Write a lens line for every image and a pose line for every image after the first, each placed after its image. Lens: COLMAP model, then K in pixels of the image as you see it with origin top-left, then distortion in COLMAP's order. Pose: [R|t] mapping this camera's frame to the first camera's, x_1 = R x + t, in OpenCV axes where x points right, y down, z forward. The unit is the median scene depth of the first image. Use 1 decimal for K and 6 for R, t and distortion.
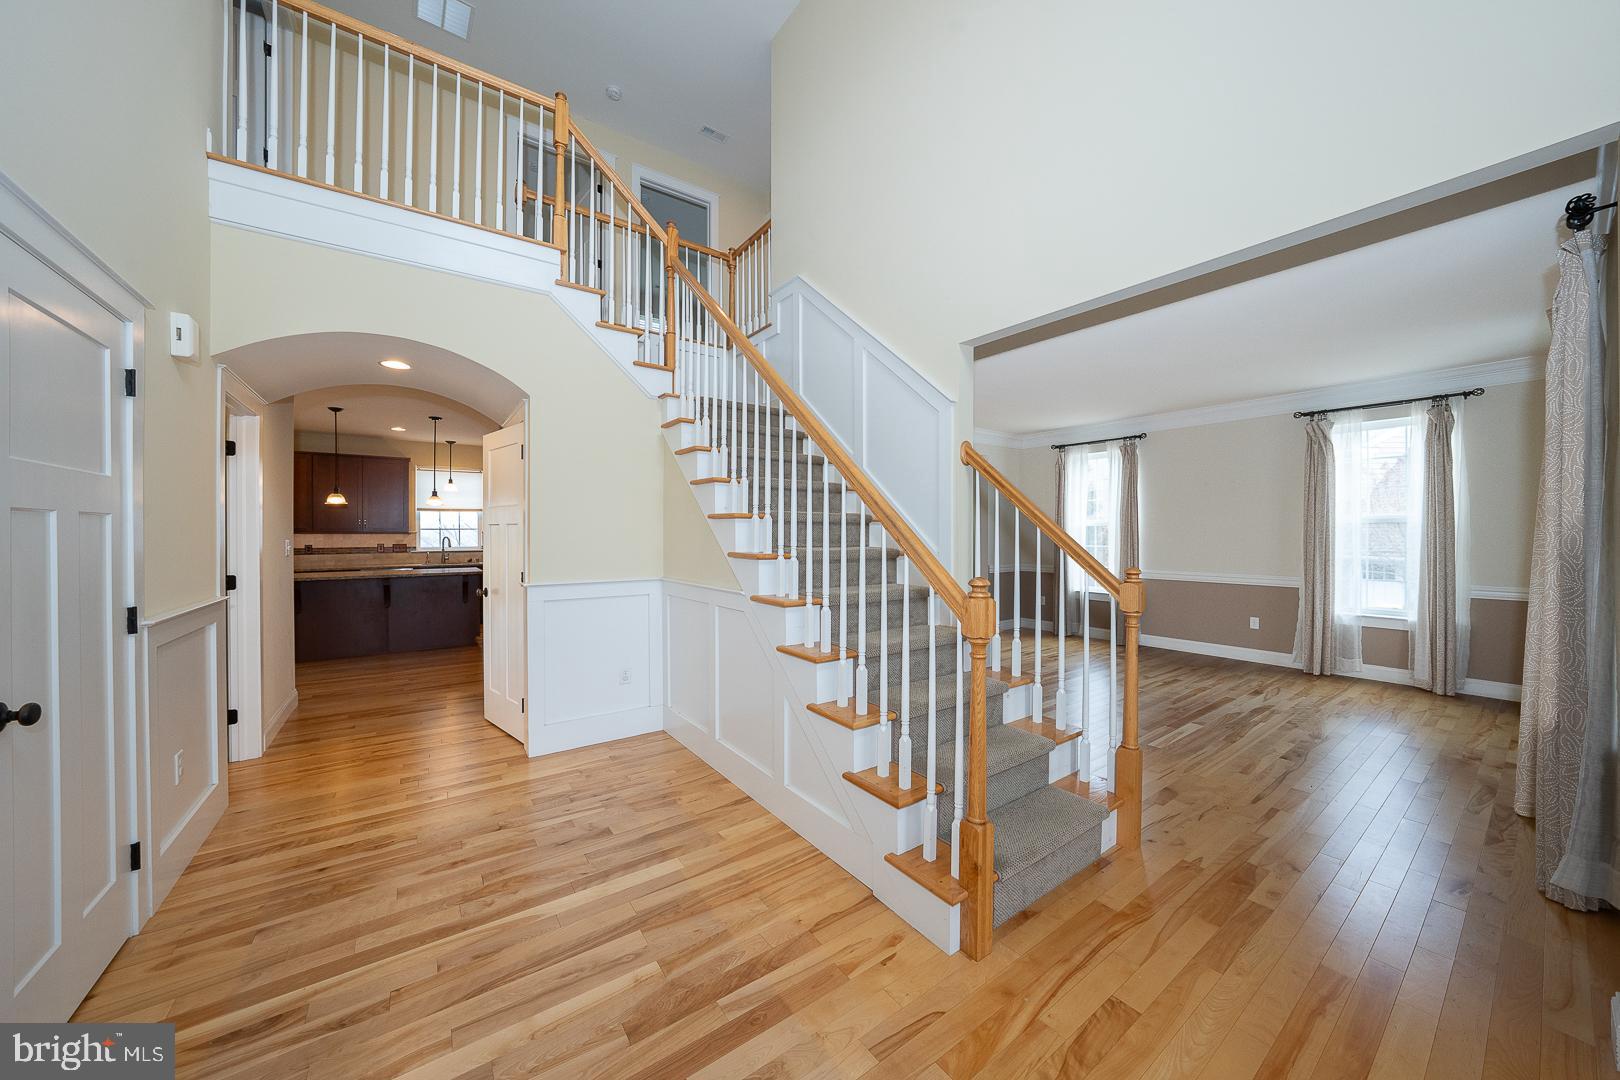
lens RADIAL K [[556.9, 0, 815.0], [0, 556.9, 536.3], [0, 0, 1]] dist [-0.022677, 0.002871]
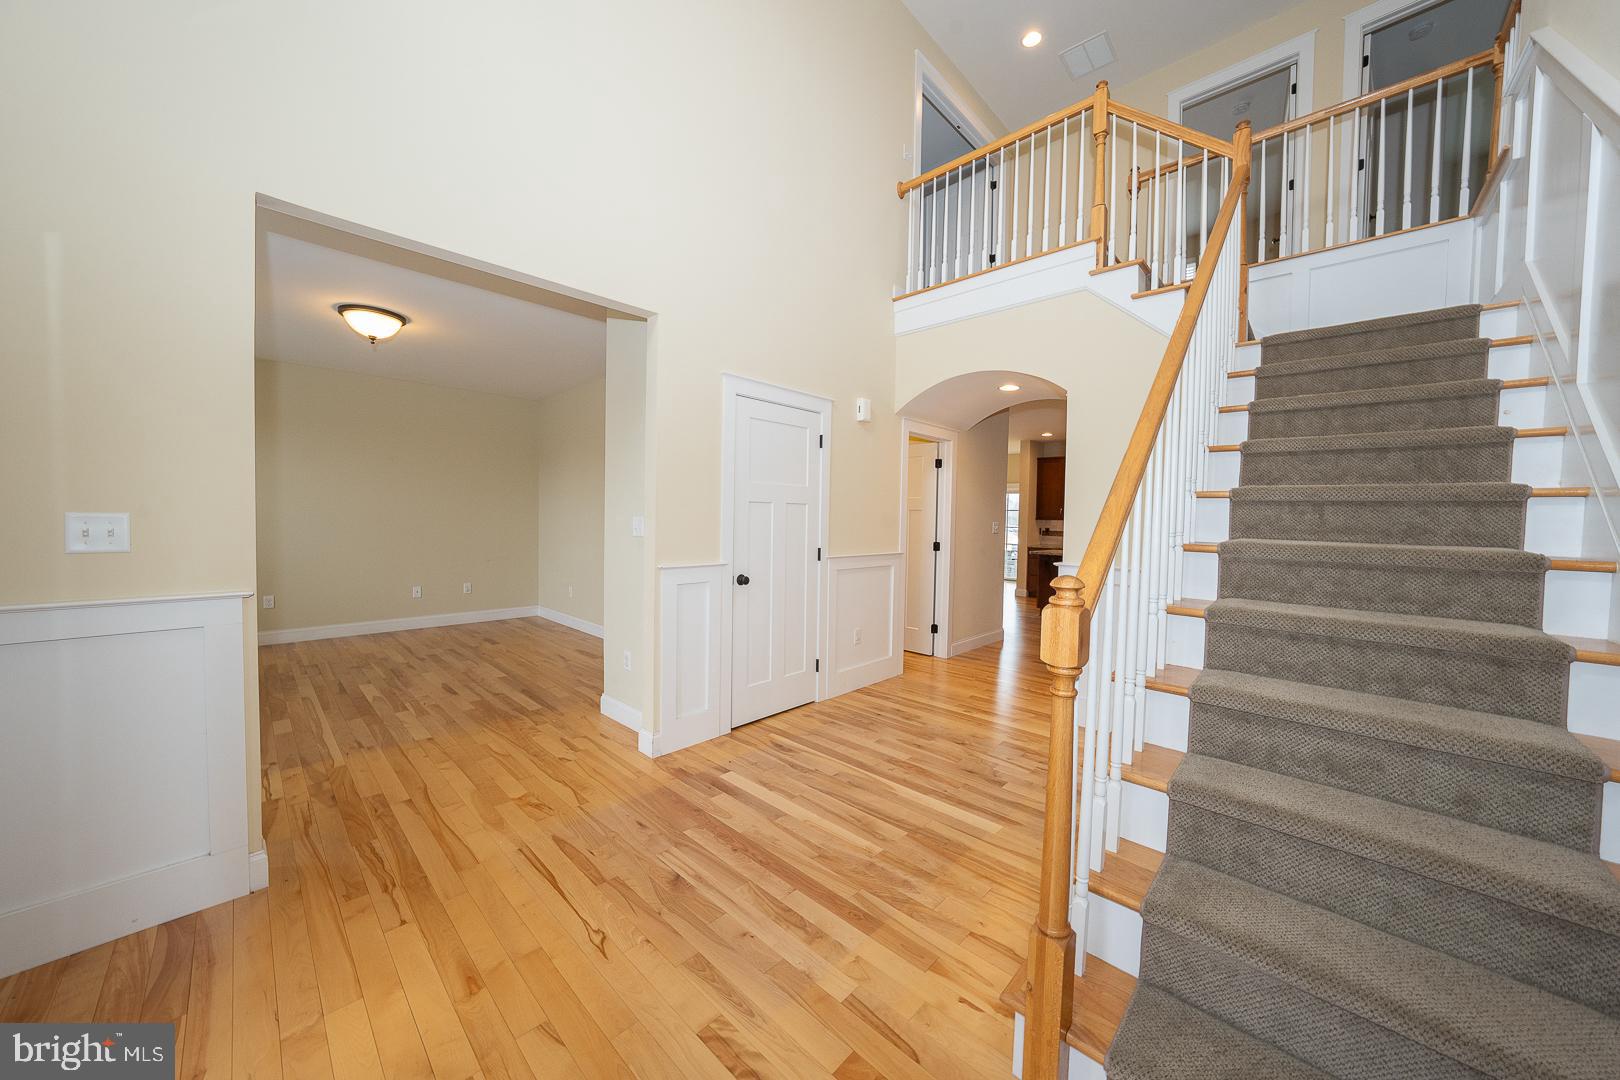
lens RADIAL K [[556.9, 0, 810.8], [0, 556.9, 540.5], [0, 0, 1]] dist [-0.022677, 0.002871]
pose [[0.184702, 0.044788, -0.981773, 0.729646], [-0.023865, 0.998871, 0.041079, 0.010571], [0.982505, 0.015843, 0.185563, 0.474819]]
